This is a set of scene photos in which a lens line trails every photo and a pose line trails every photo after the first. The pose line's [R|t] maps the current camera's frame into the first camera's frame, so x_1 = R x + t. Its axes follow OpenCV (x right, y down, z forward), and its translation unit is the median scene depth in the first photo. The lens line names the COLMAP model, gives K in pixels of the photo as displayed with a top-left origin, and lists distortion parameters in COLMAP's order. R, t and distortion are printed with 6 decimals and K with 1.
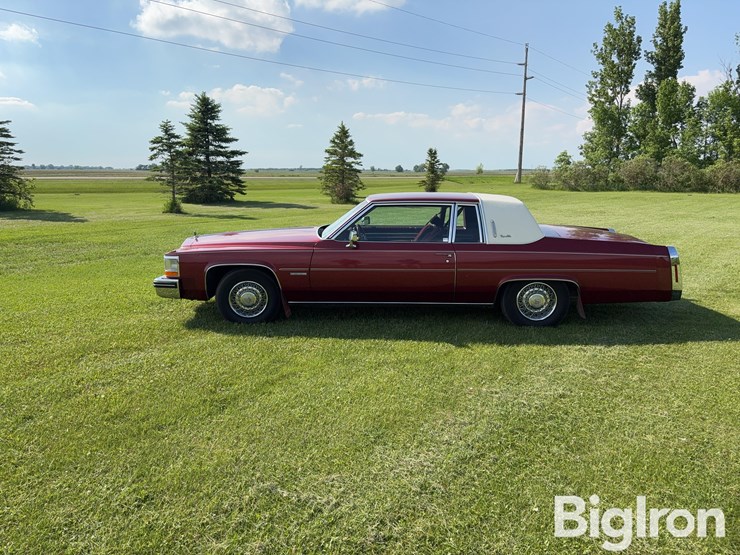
lens RADIAL K [[565.0, 0, 370.9], [0, 565.0, 279.3], [0, 0, 1]] dist [0.048270, -0.052055]
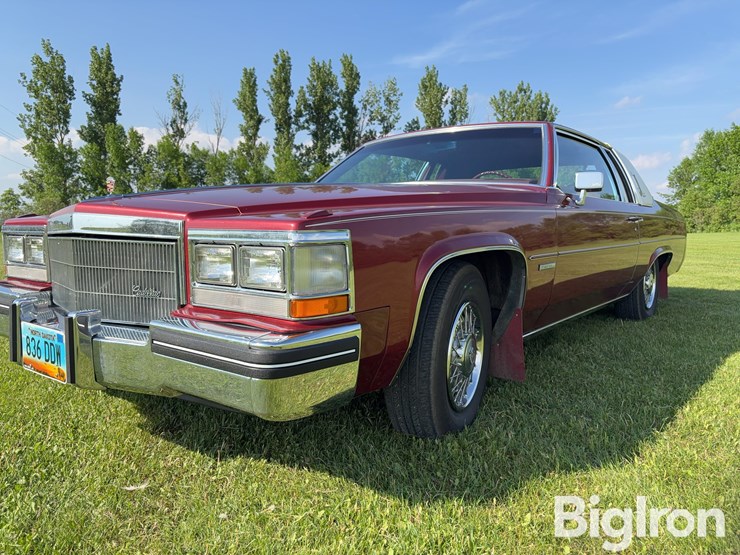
lens RADIAL K [[565.0, 0, 370.9], [0, 565.0, 279.3], [0, 0, 1]] dist [0.048270, -0.052055]
pose [[0.567280, -0.077752, 0.819846, -0.057463], [0.152262, 0.988272, -0.011631, -0.001175], [-0.809326, 0.131429, 0.572466, 0.091010]]
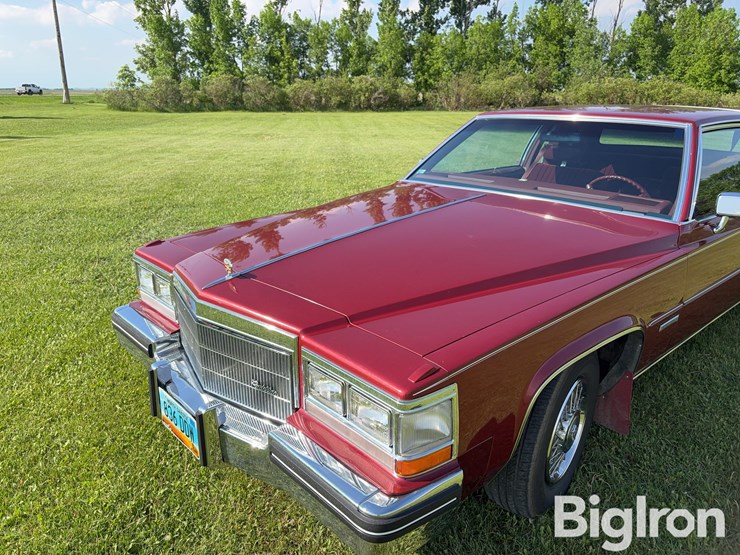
lens RADIAL K [[565.0, 0, 370.9], [0, 565.0, 279.3], [0, 0, 1]] dist [0.048270, -0.052055]
pose [[0.703433, -0.219735, 0.675942, -0.055699], [0.129130, 0.974695, 0.182471, -0.015183], [-0.698933, -0.041072, 0.714007, 0.090700]]
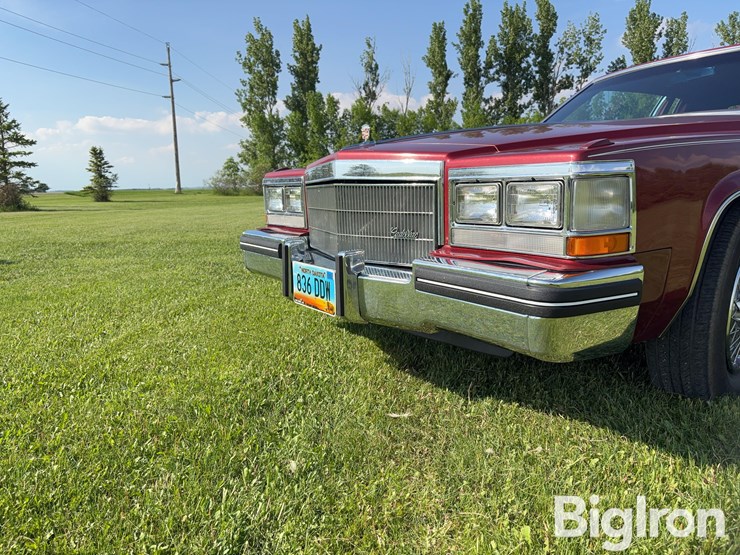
lens RADIAL K [[565.0, 0, 370.9], [0, 565.0, 279.3], [0, 0, 1]] dist [0.048270, -0.052055]
pose [[0.797089, -0.119293, 0.591962, -0.060046], [0.138555, 0.990269, 0.012992, -0.000785], [-0.587751, 0.071663, 0.805861, 0.094417]]
